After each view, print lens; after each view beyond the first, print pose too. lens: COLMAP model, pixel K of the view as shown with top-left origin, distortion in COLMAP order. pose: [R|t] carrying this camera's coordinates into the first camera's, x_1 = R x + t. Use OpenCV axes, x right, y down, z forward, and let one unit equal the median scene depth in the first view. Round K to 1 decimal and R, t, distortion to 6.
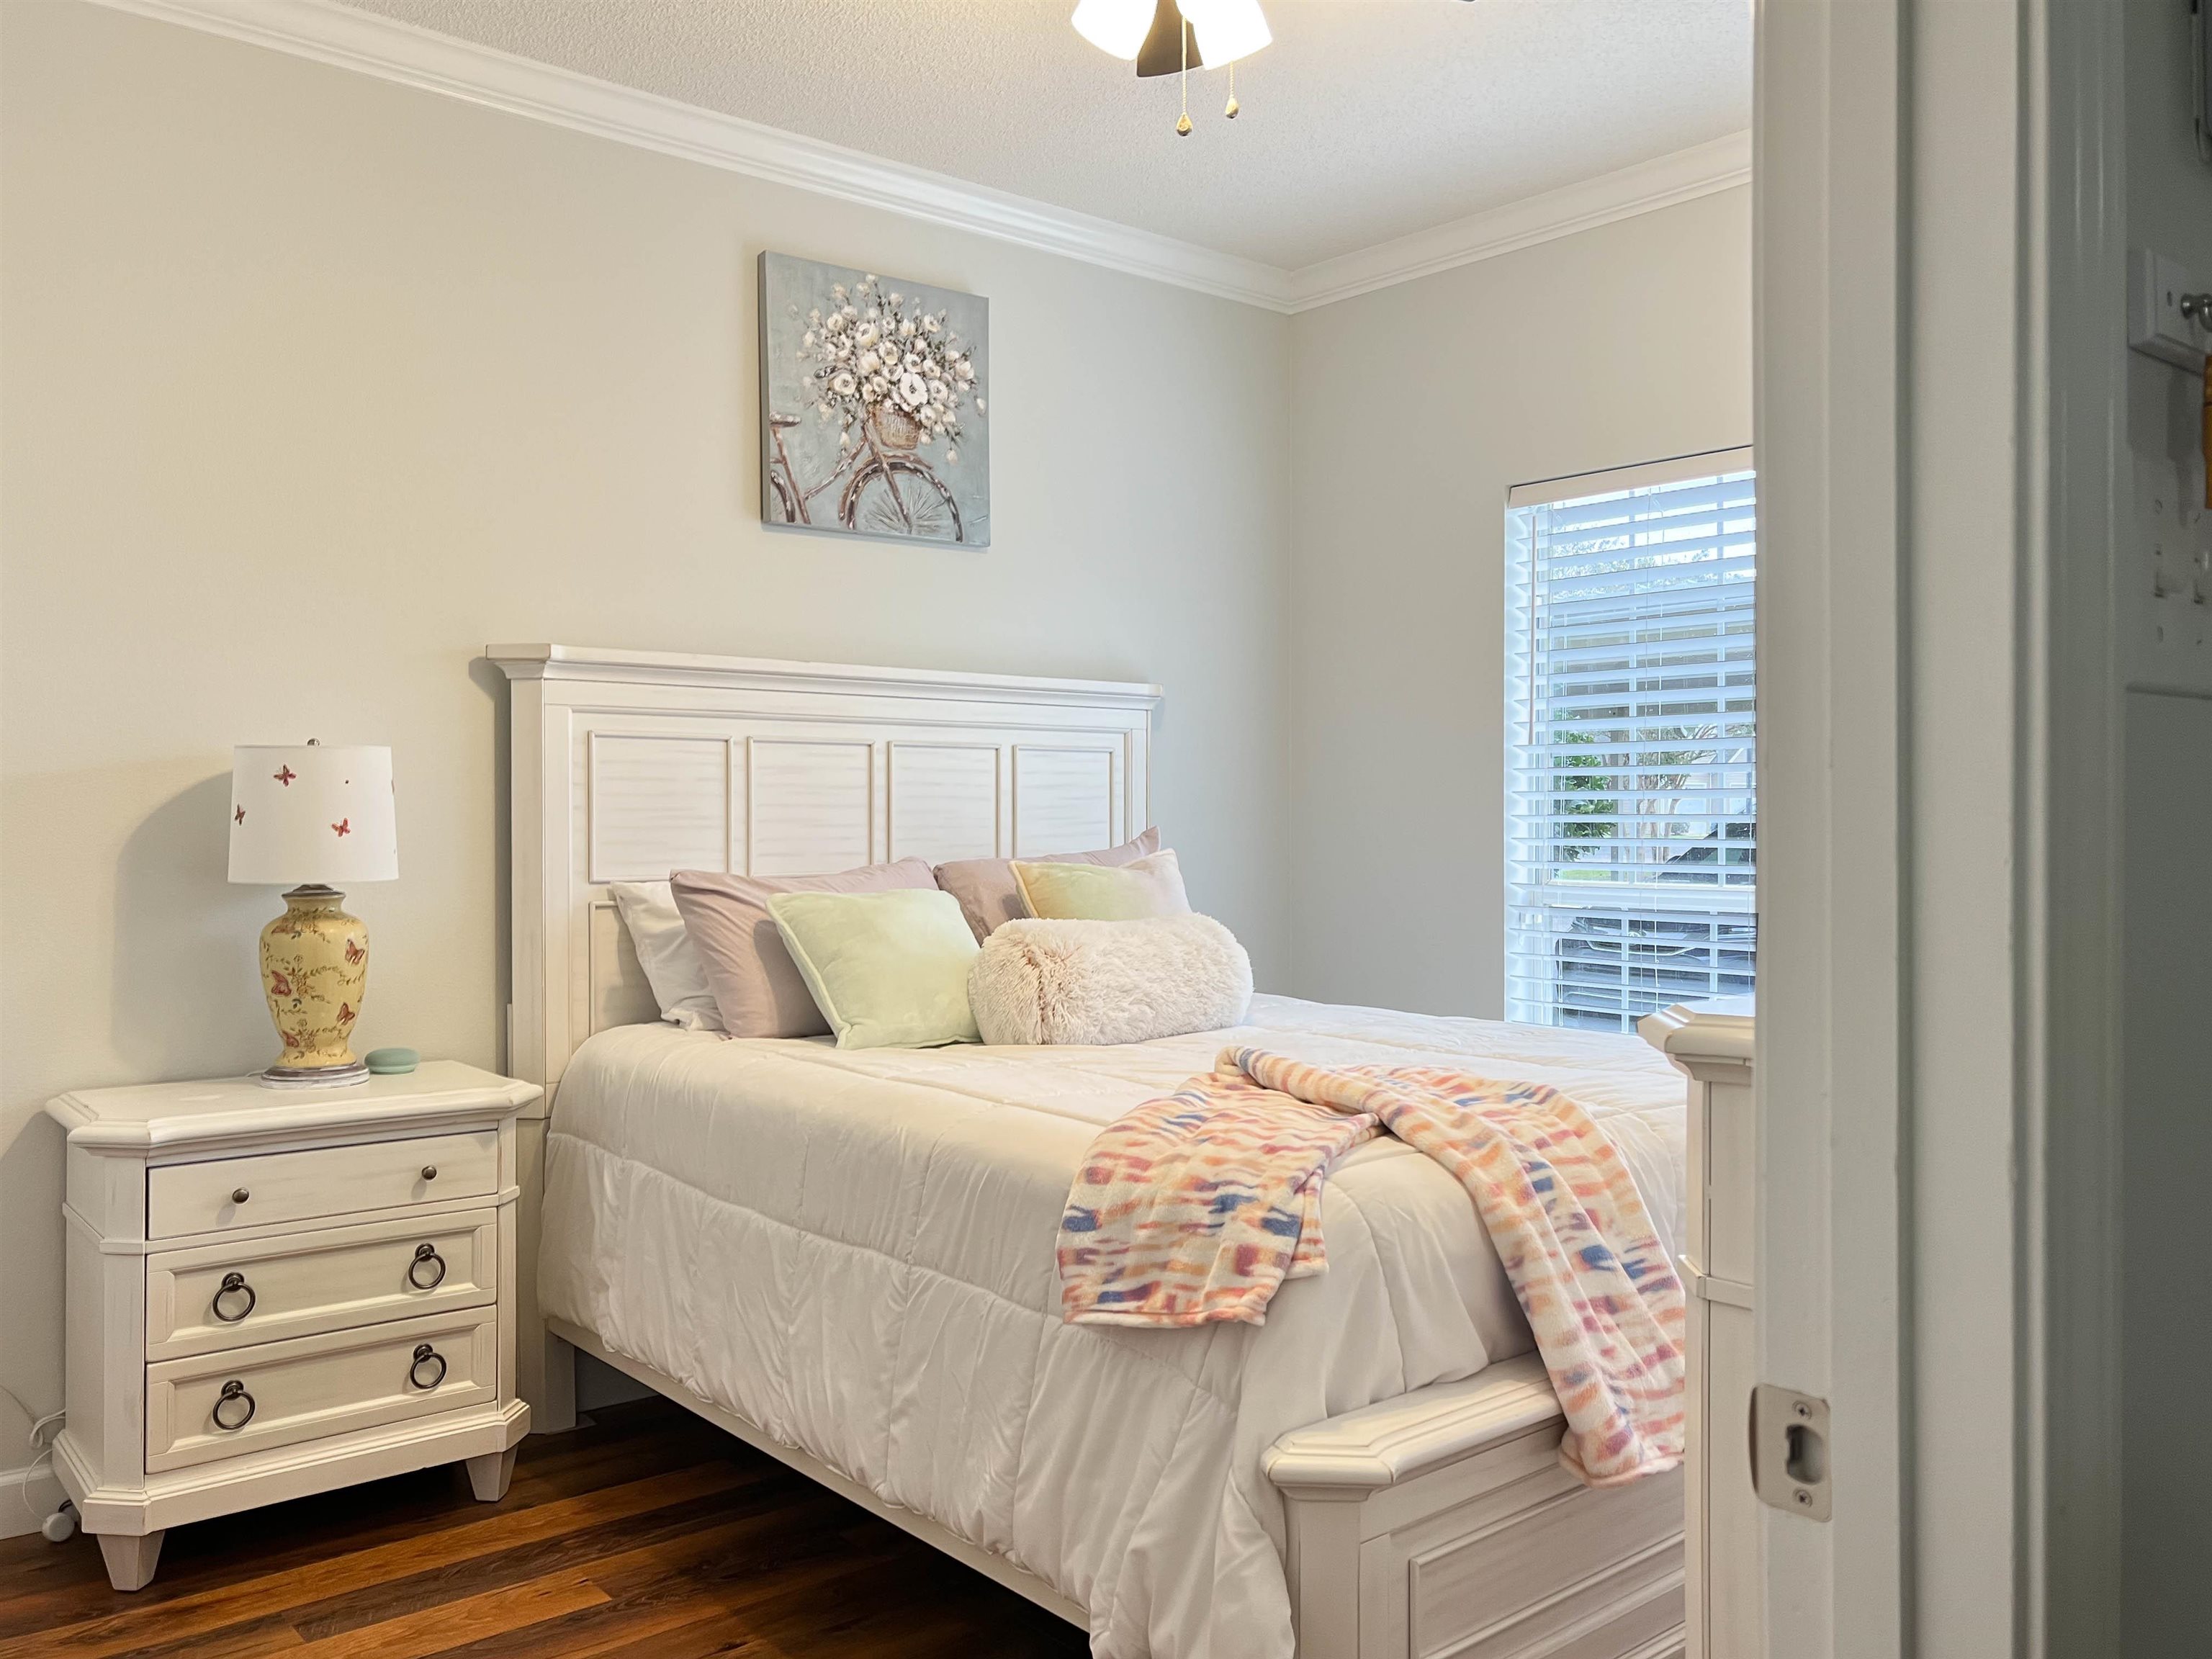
lens RADIAL K [[1697.9, 0, 1105.5], [0, 1697.9, 821.2], [0, 0, 1]] dist [0.005822, -0.016949]
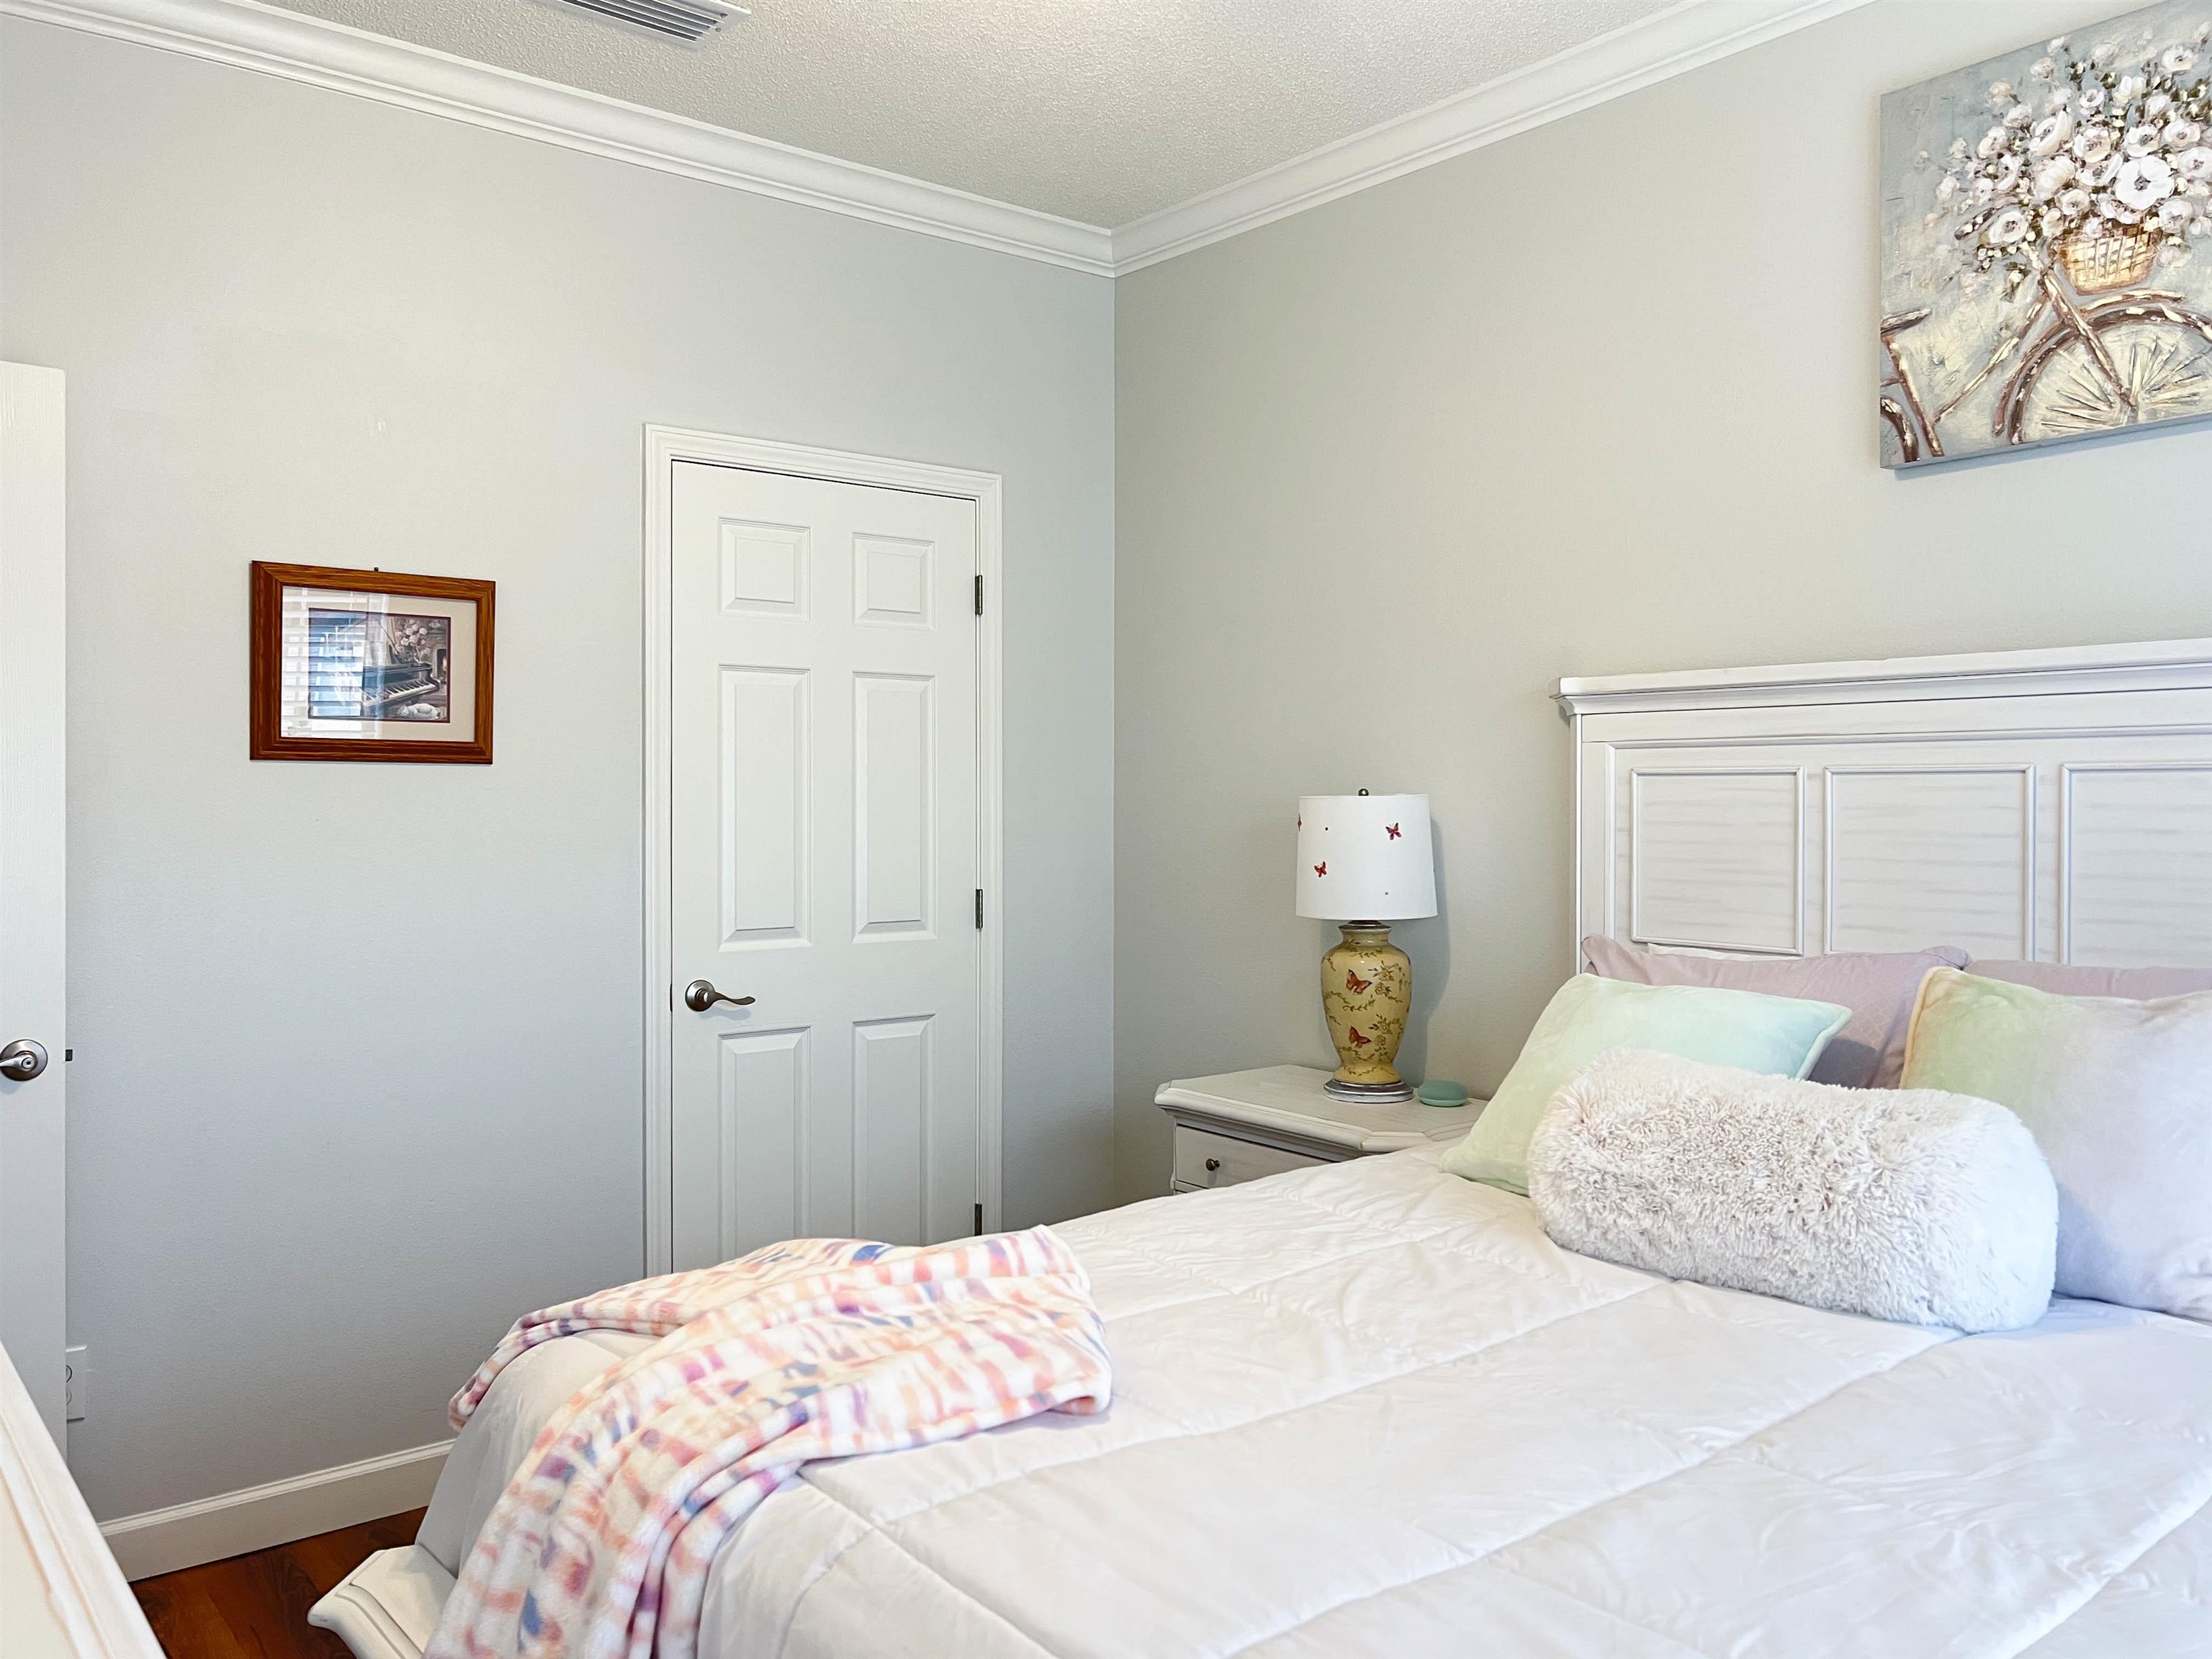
lens RADIAL K [[1697.9, 0, 1106.3], [0, 1697.9, 823.1], [0, 0, 1]] dist [0.005822, -0.016949]
pose [[-0.002251, 0.015285, -0.999881, 0.510887], [-0.005735, 0.999867, 0.015298, -0.032798], [0.999981, 0.005769, -0.002163, 0.646070]]
